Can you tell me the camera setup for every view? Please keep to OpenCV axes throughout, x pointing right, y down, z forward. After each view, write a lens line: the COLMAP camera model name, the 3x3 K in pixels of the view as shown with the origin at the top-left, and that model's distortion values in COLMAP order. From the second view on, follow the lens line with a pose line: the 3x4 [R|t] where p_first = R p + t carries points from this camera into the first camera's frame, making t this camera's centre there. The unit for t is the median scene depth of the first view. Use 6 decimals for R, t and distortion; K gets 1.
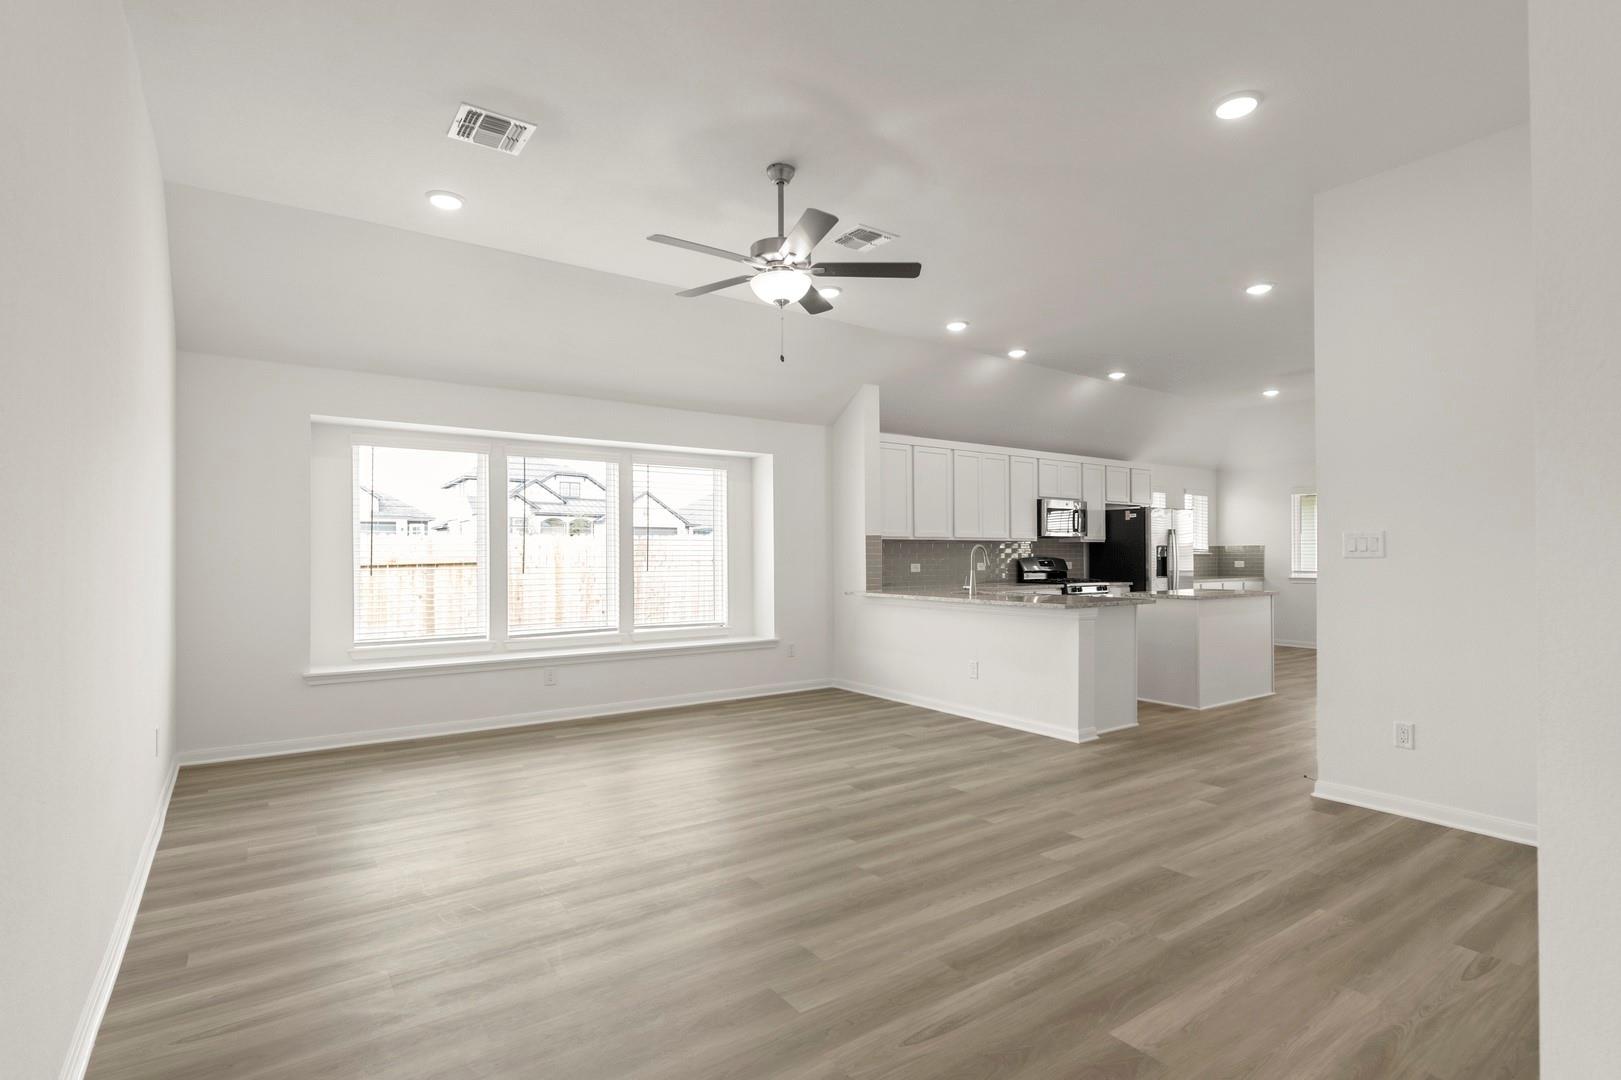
lens RADIAL K [[795.9, 0, 802.1], [0, 795.9, 552.2], [0, 0, 1]] dist [-0.009931, 0.001908]
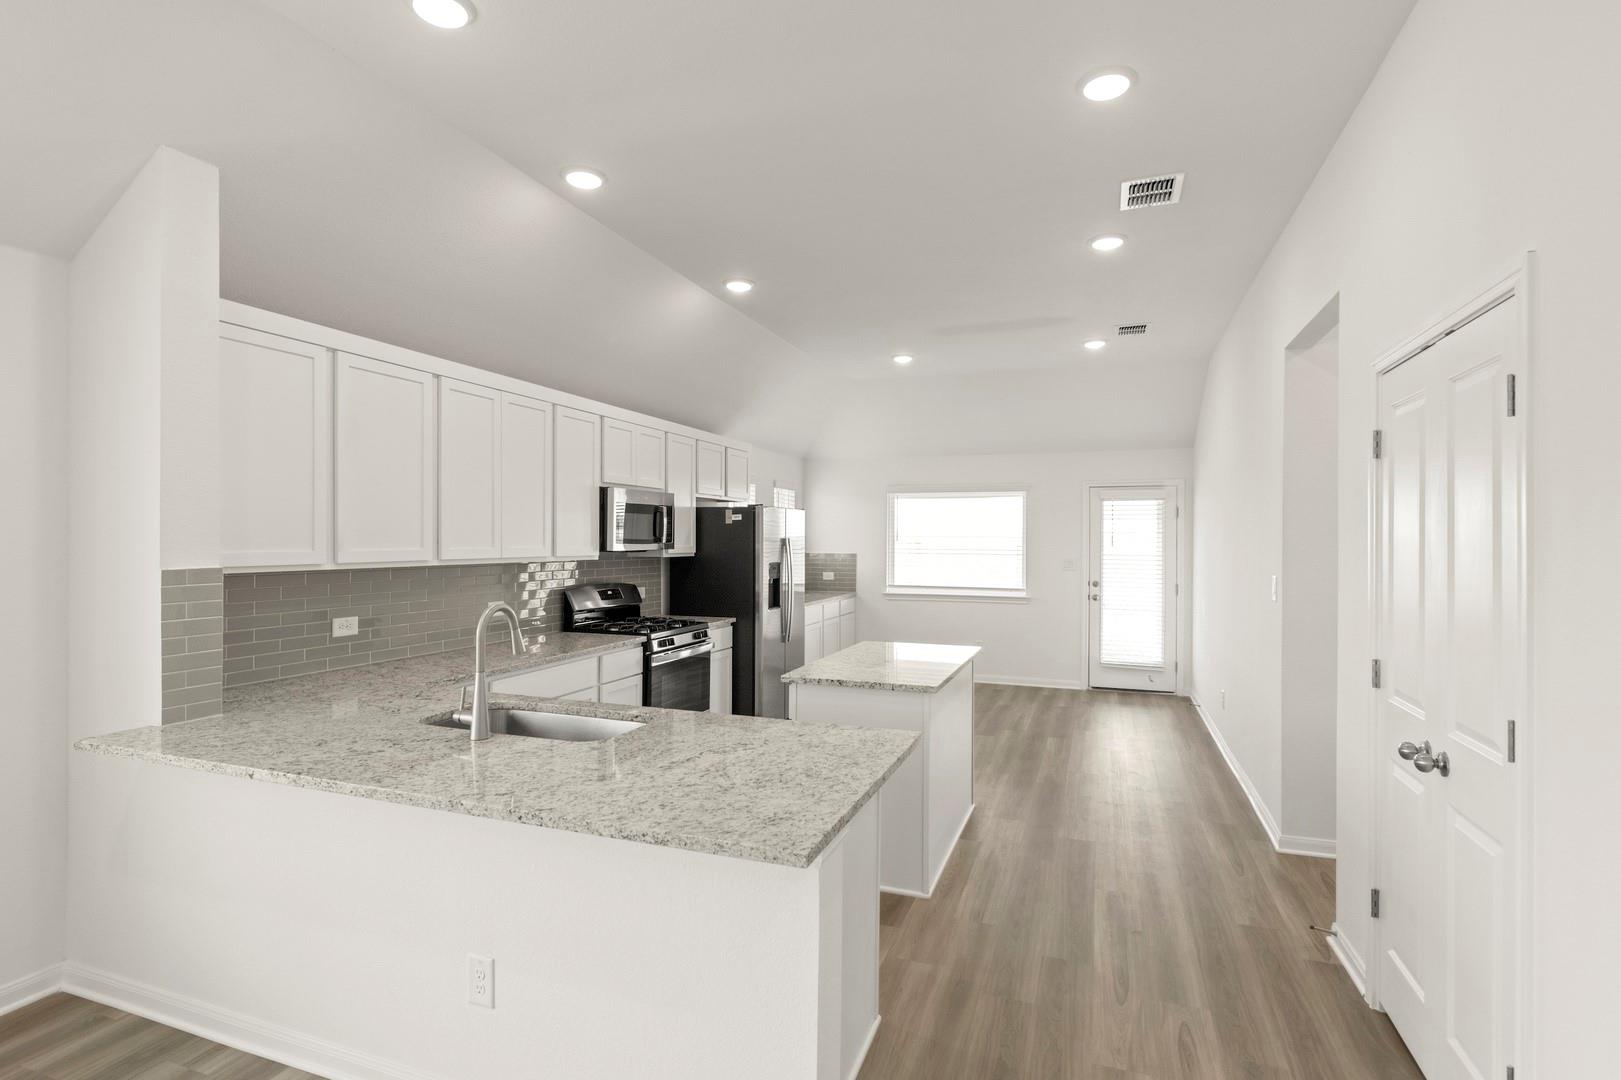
lens RADIAL K [[795.9, 0, 817.5], [0, 795.9, 537.2], [0, 0, 1]] dist [-0.009931, 0.001908]
pose [[0.818449, 0.009320, 0.574504, 0.105539], [-0.011299, 0.999936, -0.000125, -0.035438], [-0.574468, -0.006389, 0.818502, 0.488611]]
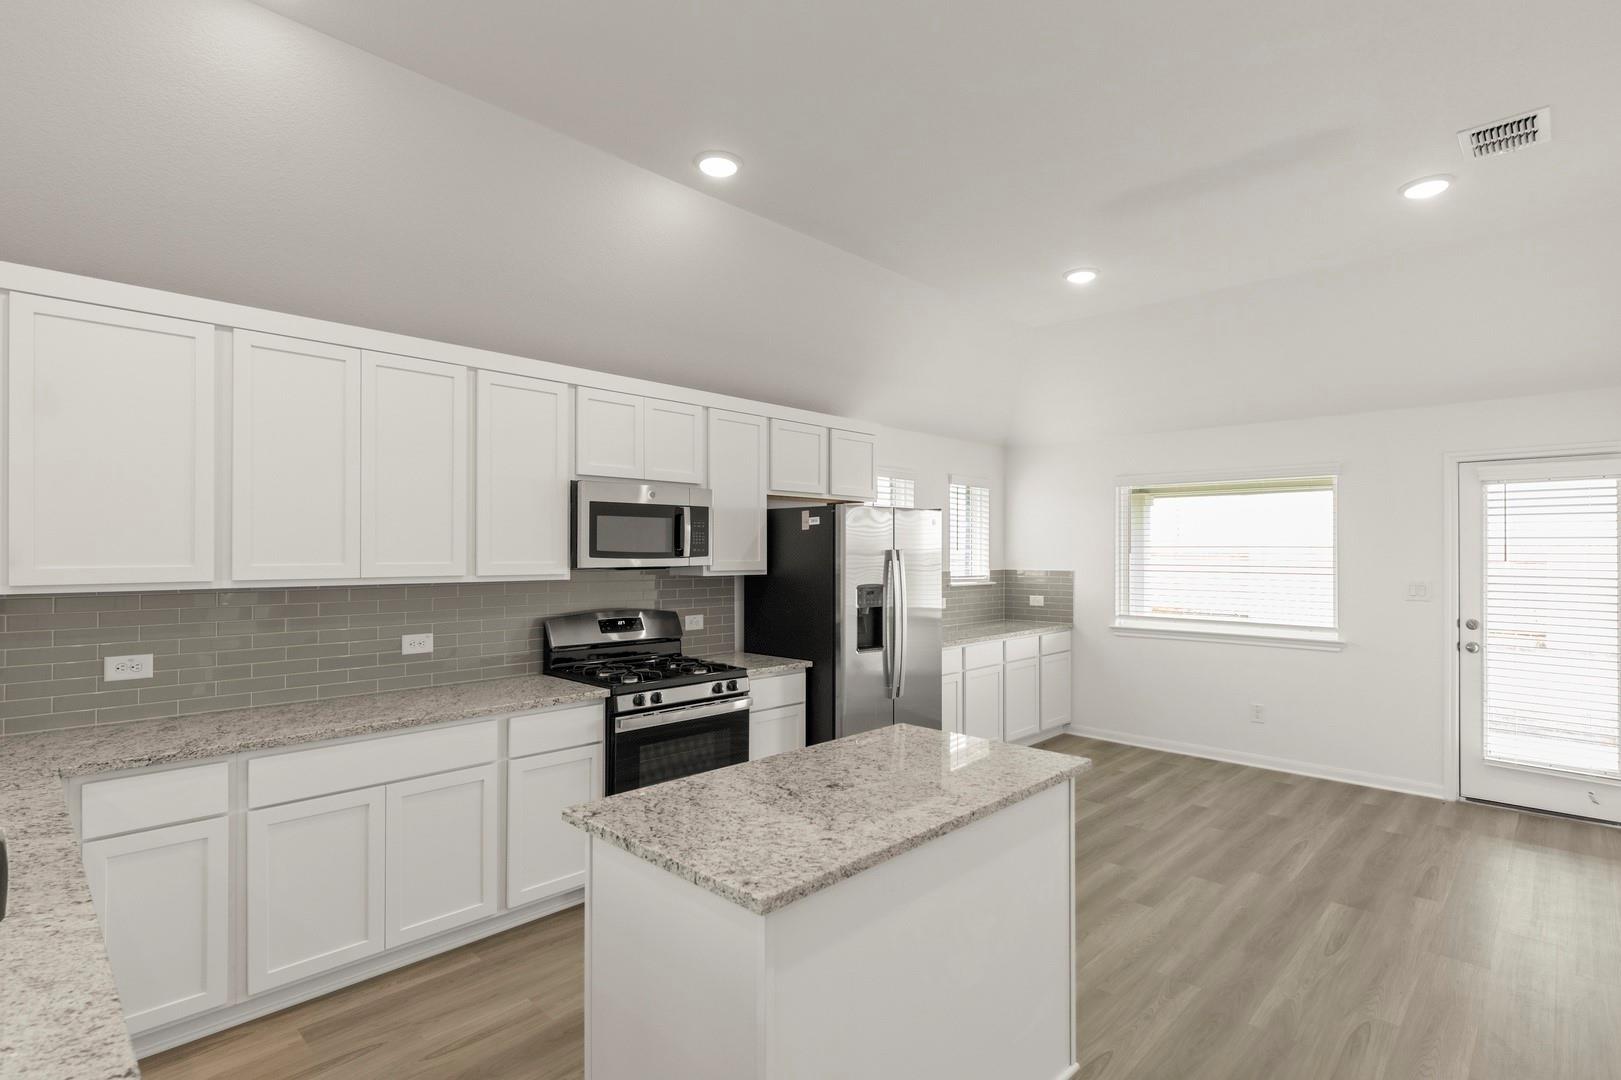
lens RADIAL K [[795.9, 0, 807.6], [0, 795.9, 545.6], [0, 0, 1]] dist [-0.009931, 0.001908]
pose [[0.982133, 0.006310, 0.188081, 0.378705], [-0.005811, 0.999978, -0.003207, -0.034960], [-0.188098, 0.002057, 0.982148, 0.623675]]
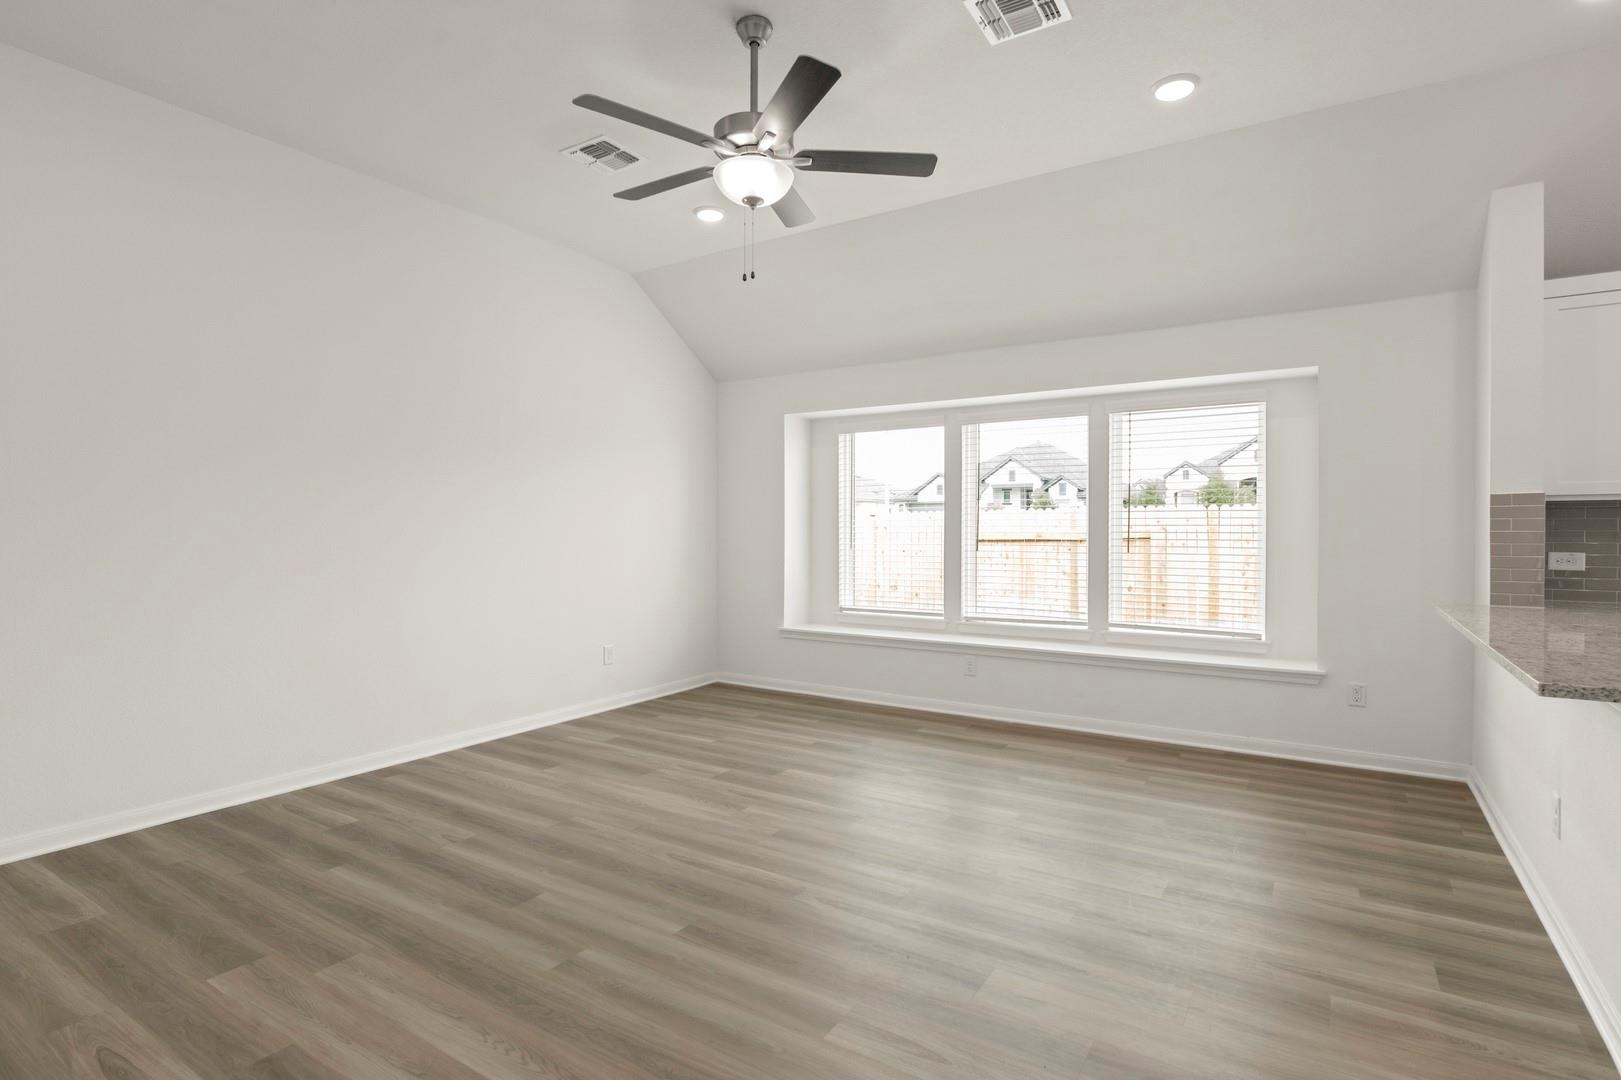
lens RADIAL K [[795.9, 0, 807.9], [0, 795.9, 537.4], [0, 0, 1]] dist [-0.009931, 0.001908]
pose [[0.376268, 0.011316, -0.926442, 0.343797], [0.002272, 0.999911, 0.013136, -0.001690], [0.926508, -0.007047, 0.376209, 0.373442]]
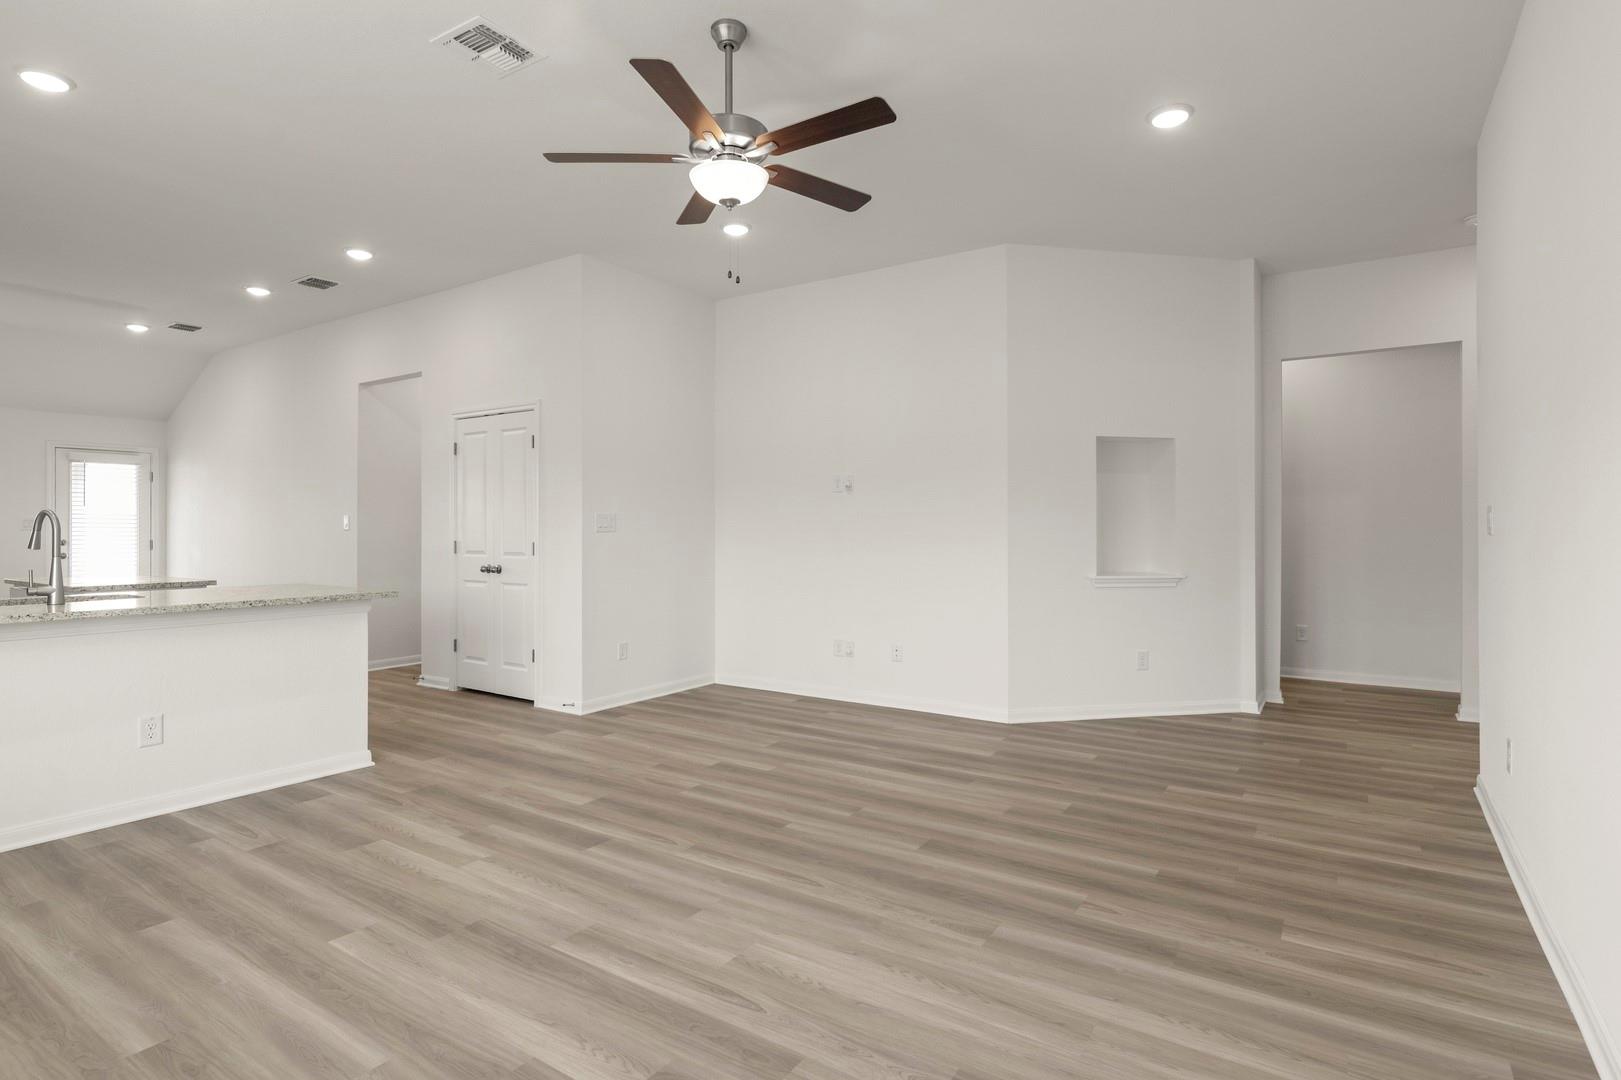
lens RADIAL K [[813.1, 0, 823.8], [0, 813.1, 526.7], [0, 0, 1]] dist [-0.016487, -0.000511]
pose [[-0.381830, 0.003557, 0.924226, -0.385469], [-0.004849, 0.999971, -0.005851, 0.002132], [-0.924220, -0.006716, -0.381802, 0.595742]]
